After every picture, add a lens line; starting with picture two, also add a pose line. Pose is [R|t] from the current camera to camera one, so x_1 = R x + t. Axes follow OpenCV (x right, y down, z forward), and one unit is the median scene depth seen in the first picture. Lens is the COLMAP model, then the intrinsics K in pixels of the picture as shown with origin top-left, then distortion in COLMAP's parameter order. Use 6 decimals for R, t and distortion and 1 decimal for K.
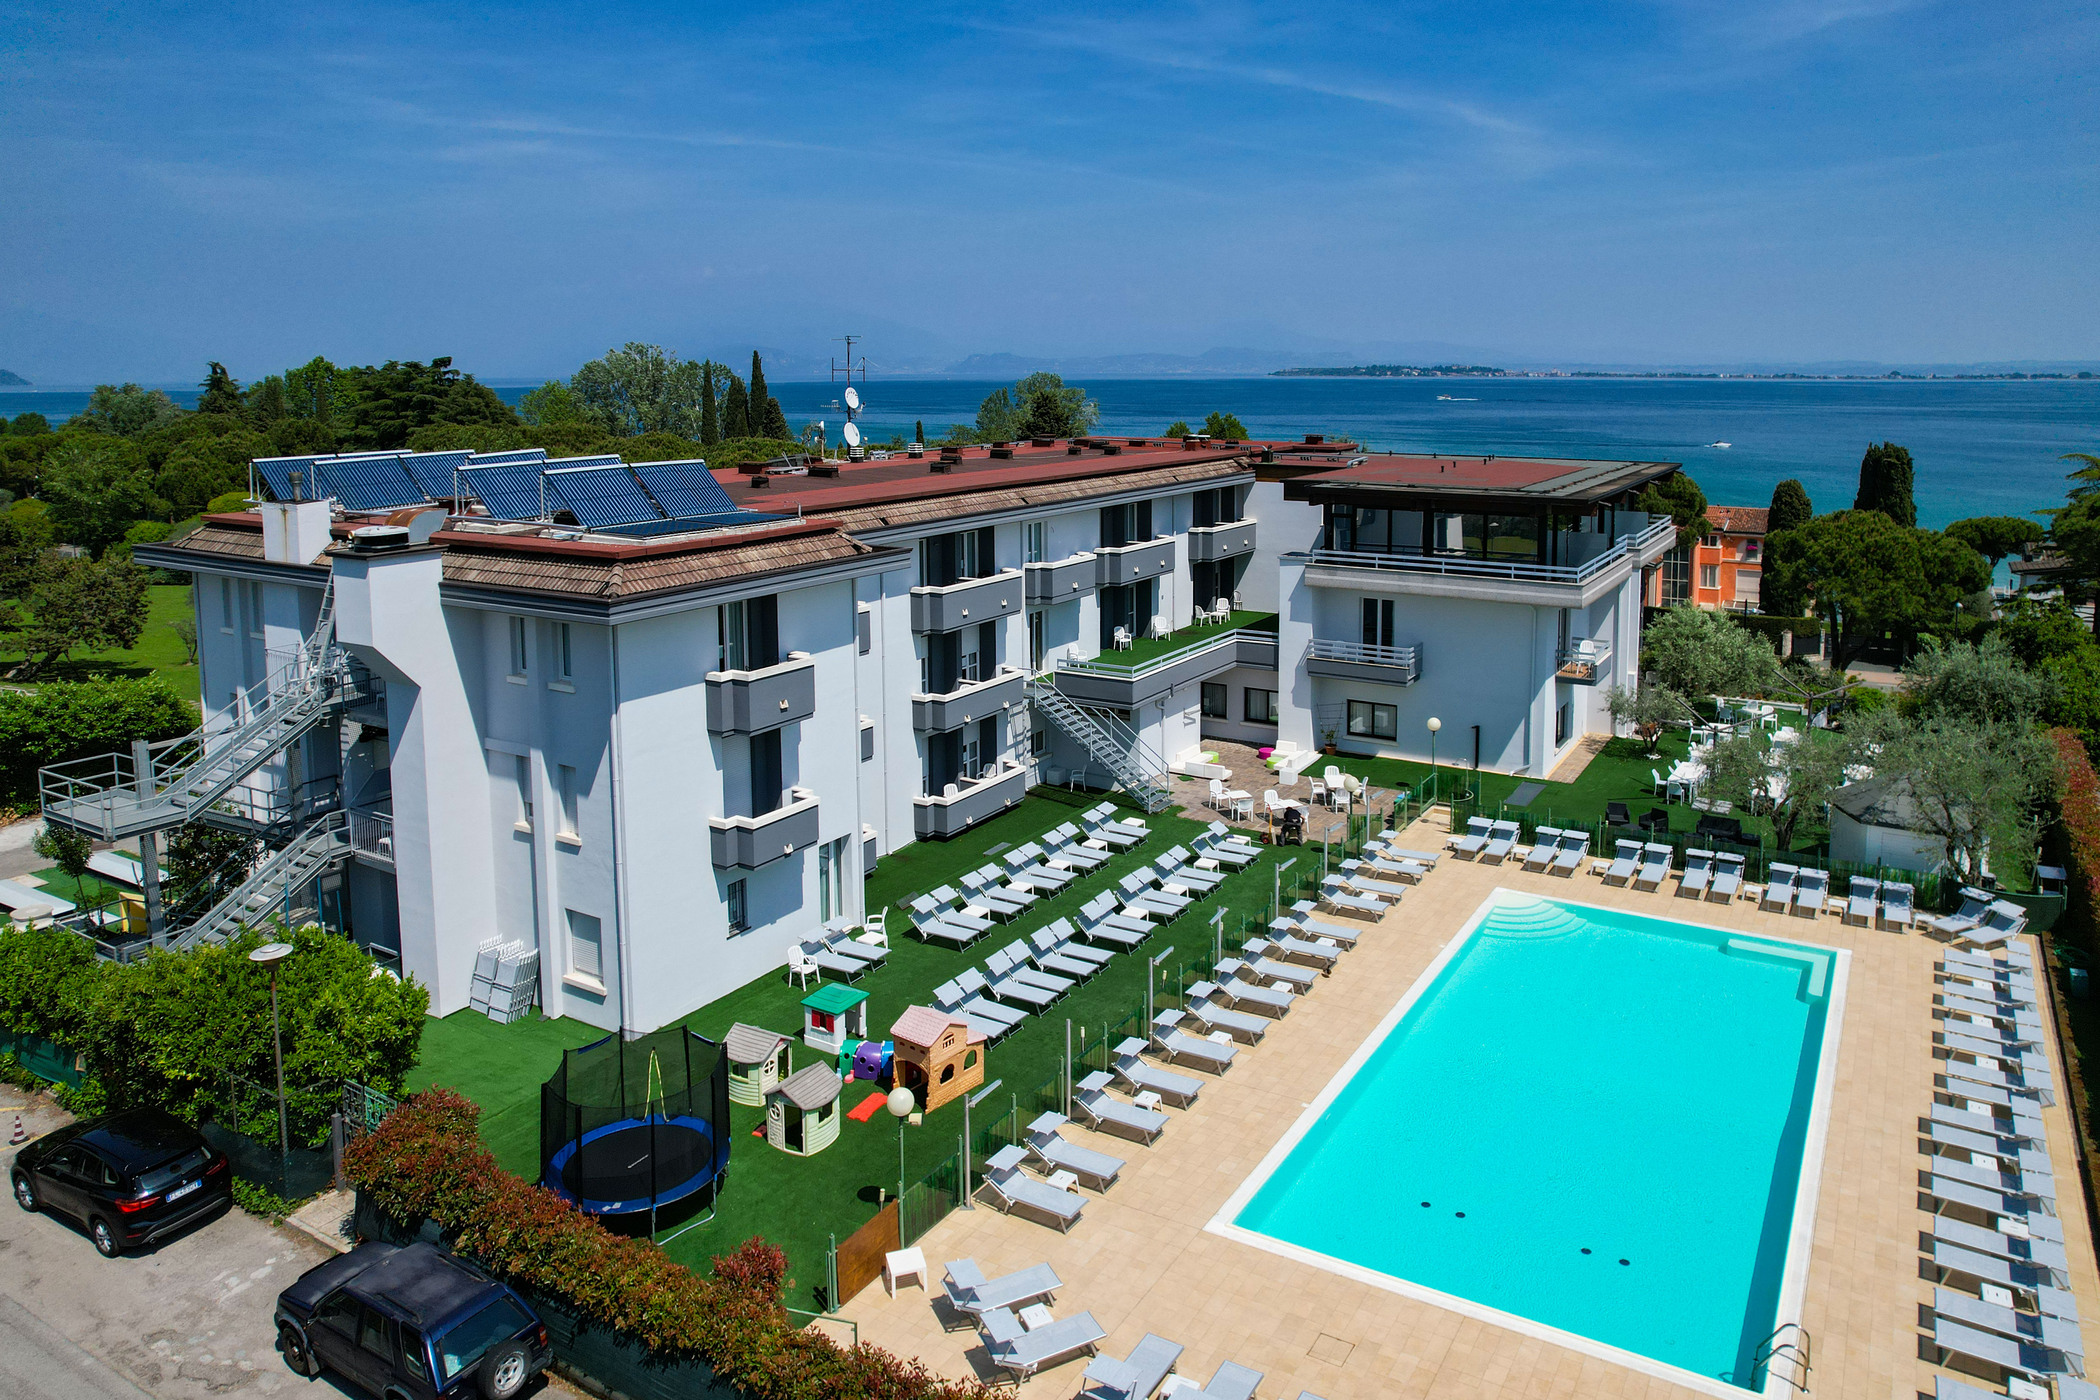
lens RADIAL K [[1400.9, 0, 1128.5], [0, 1400.9, 507.3], [0, 0, 1]] dist [-0.052928, 0.026208]
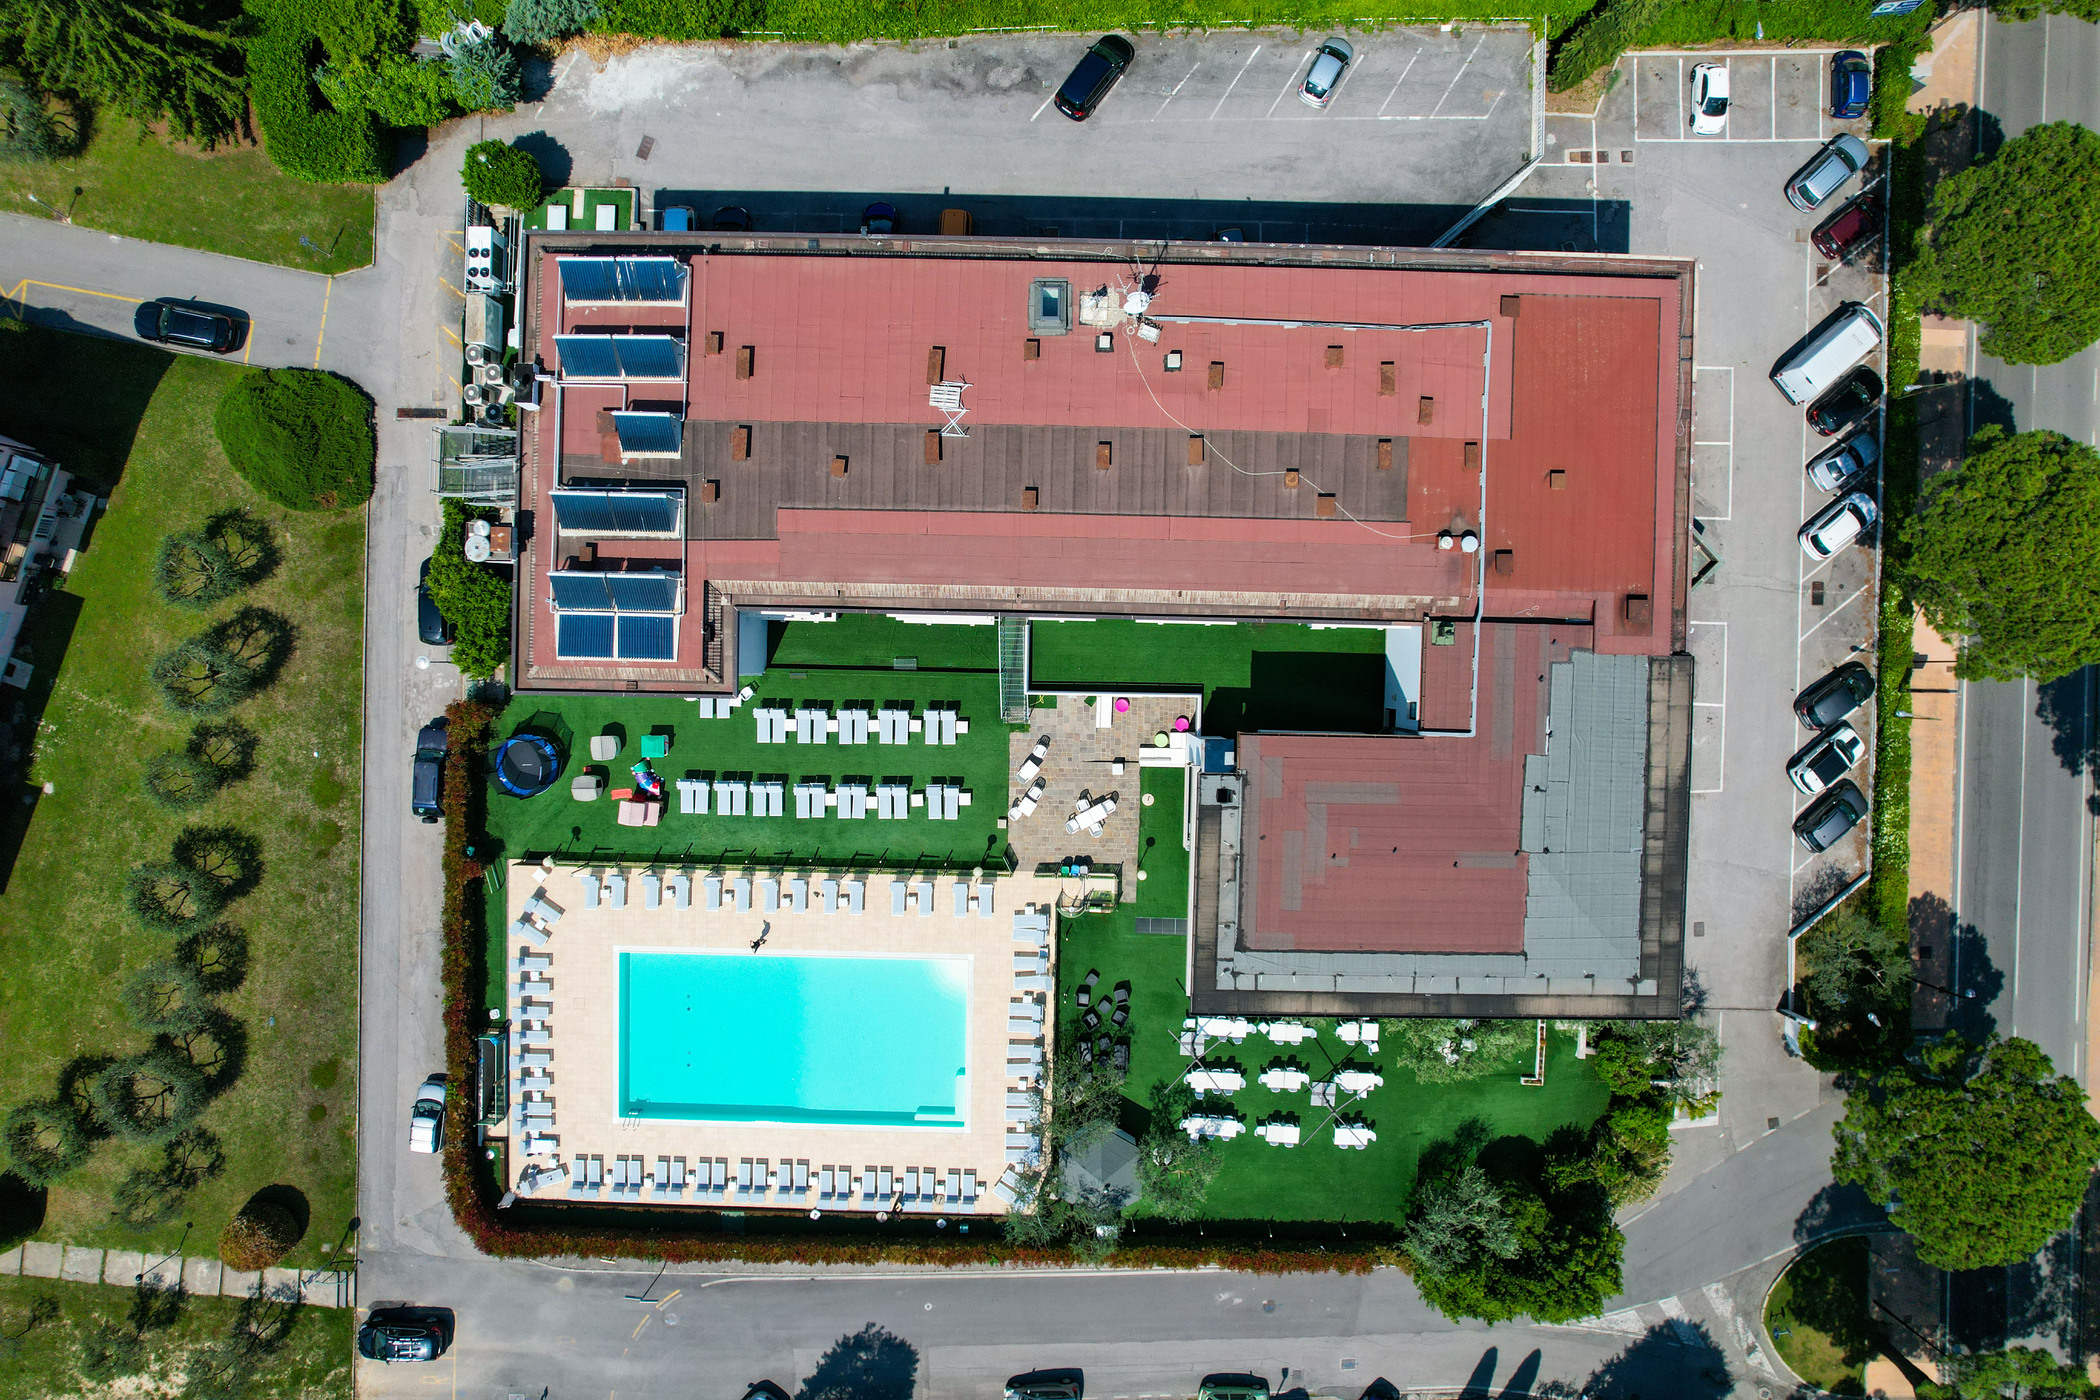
lens RADIAL K [[1342.9, 0, 1051.1], [0, 1342.9, 688.3], [0, 0, 1]] dist [-0.076401, 0.068143]
pose [[0.484185, 0.874712, 0.021074, -0.022112], [-0.082769, 0.021811, 0.996330, -1.607060], [0.871042, -0.484152, 0.082960, 1.238681]]
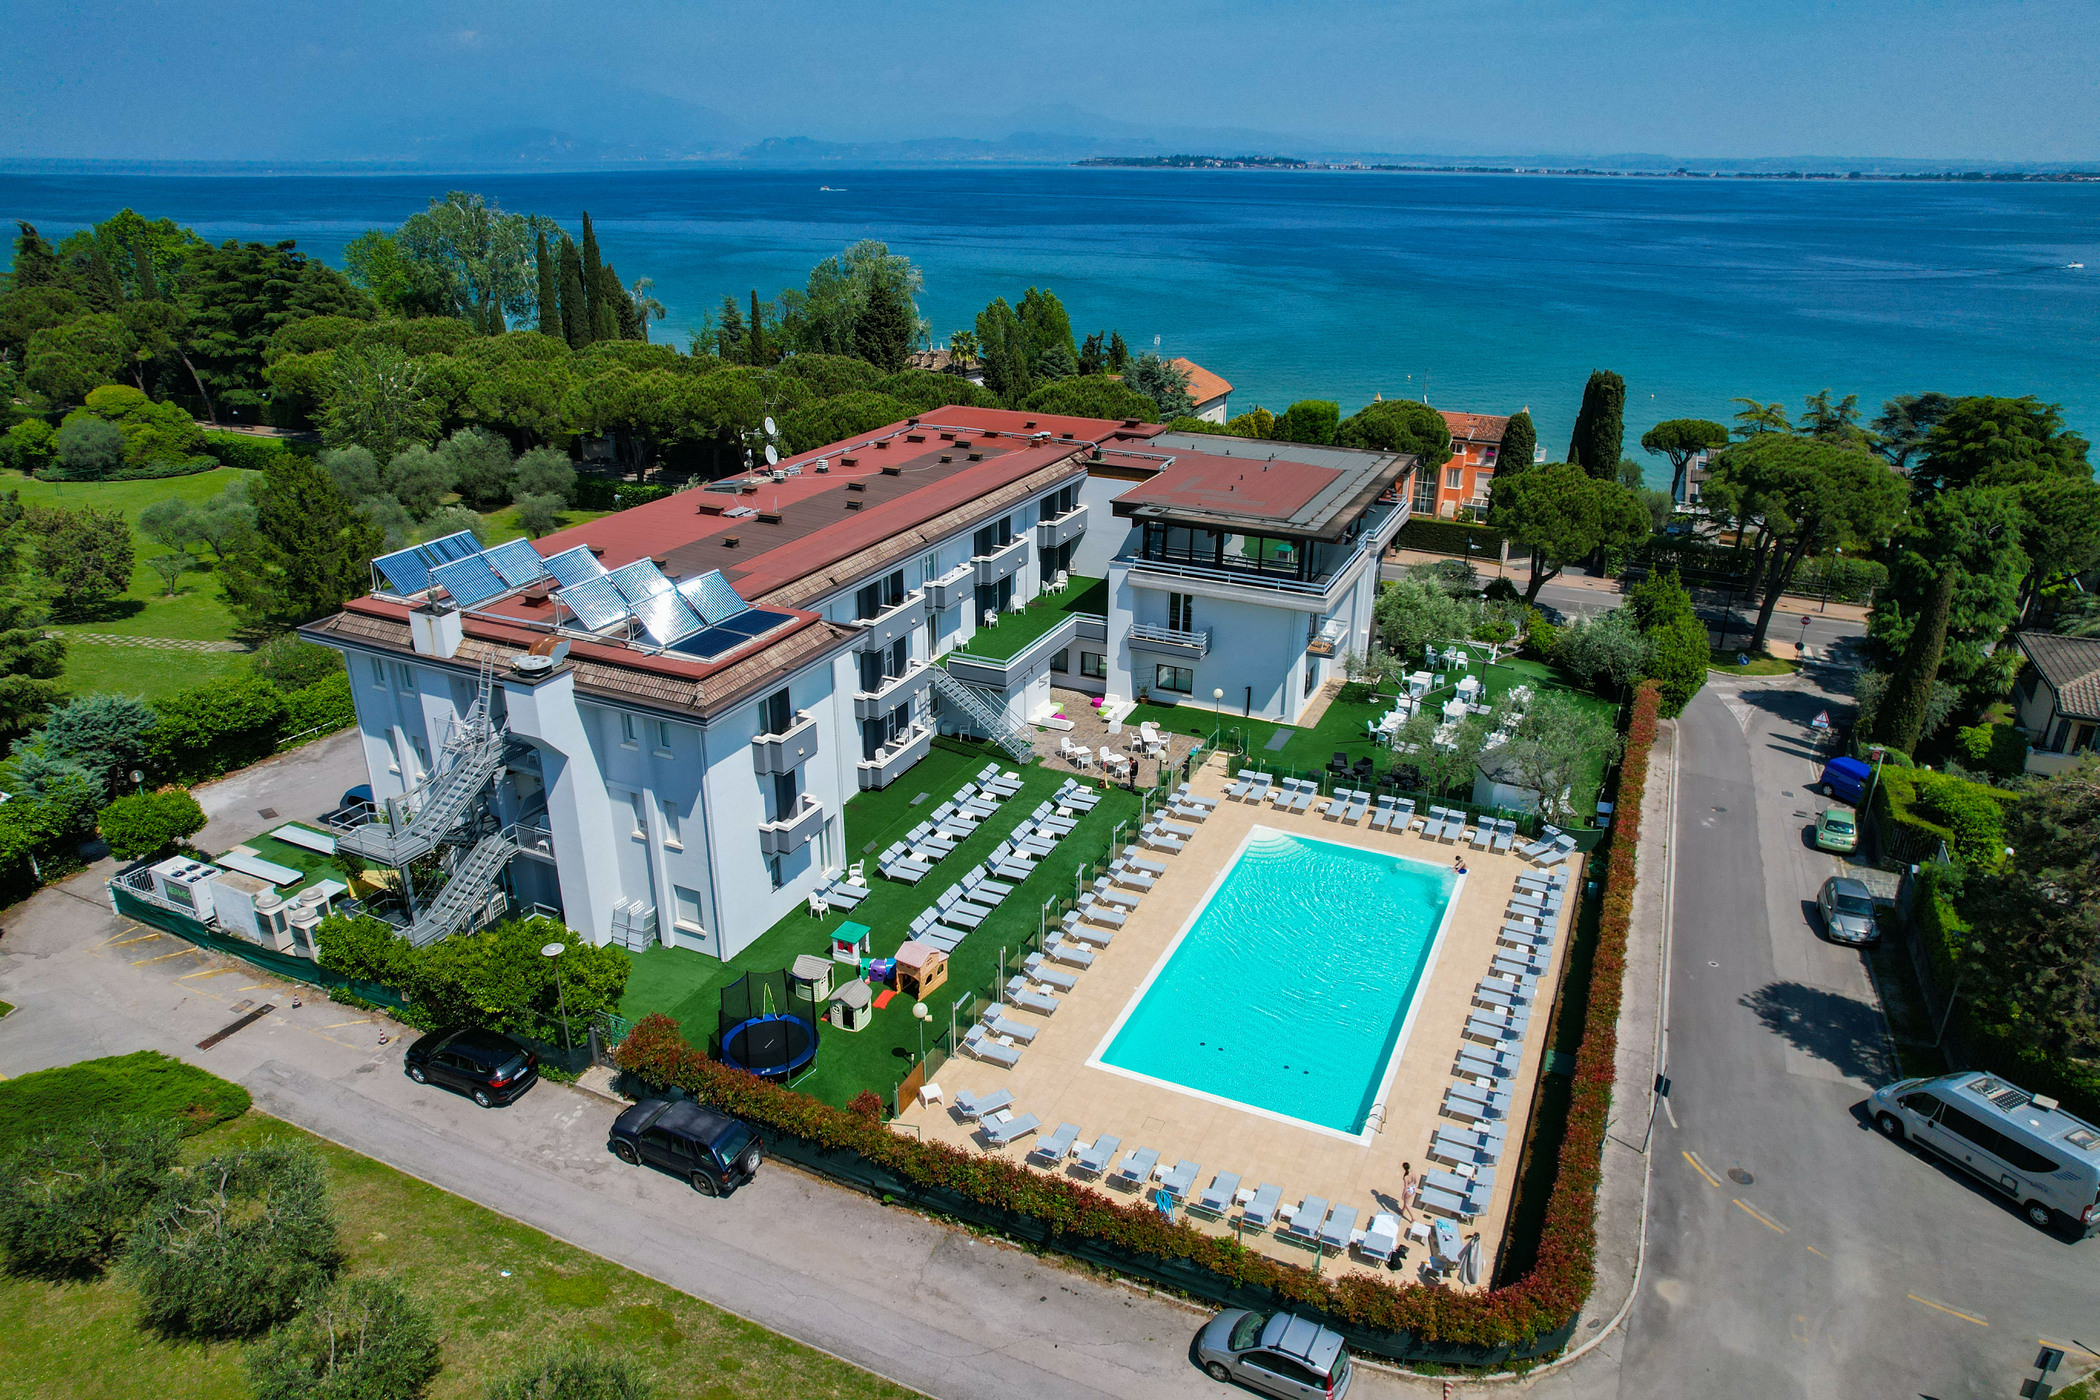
lens RADIAL K [[1342.9, 0, 1051.1], [0, 1342.9, 688.3], [0, 0, 1]] dist [-0.076401, 0.068143]
pose [[0.996327, -0.023455, 0.082361, -0.085183], [-0.000529, 0.960055, 0.279810, -0.314864], [-0.085634, -0.278826, 0.956516, -0.387327]]
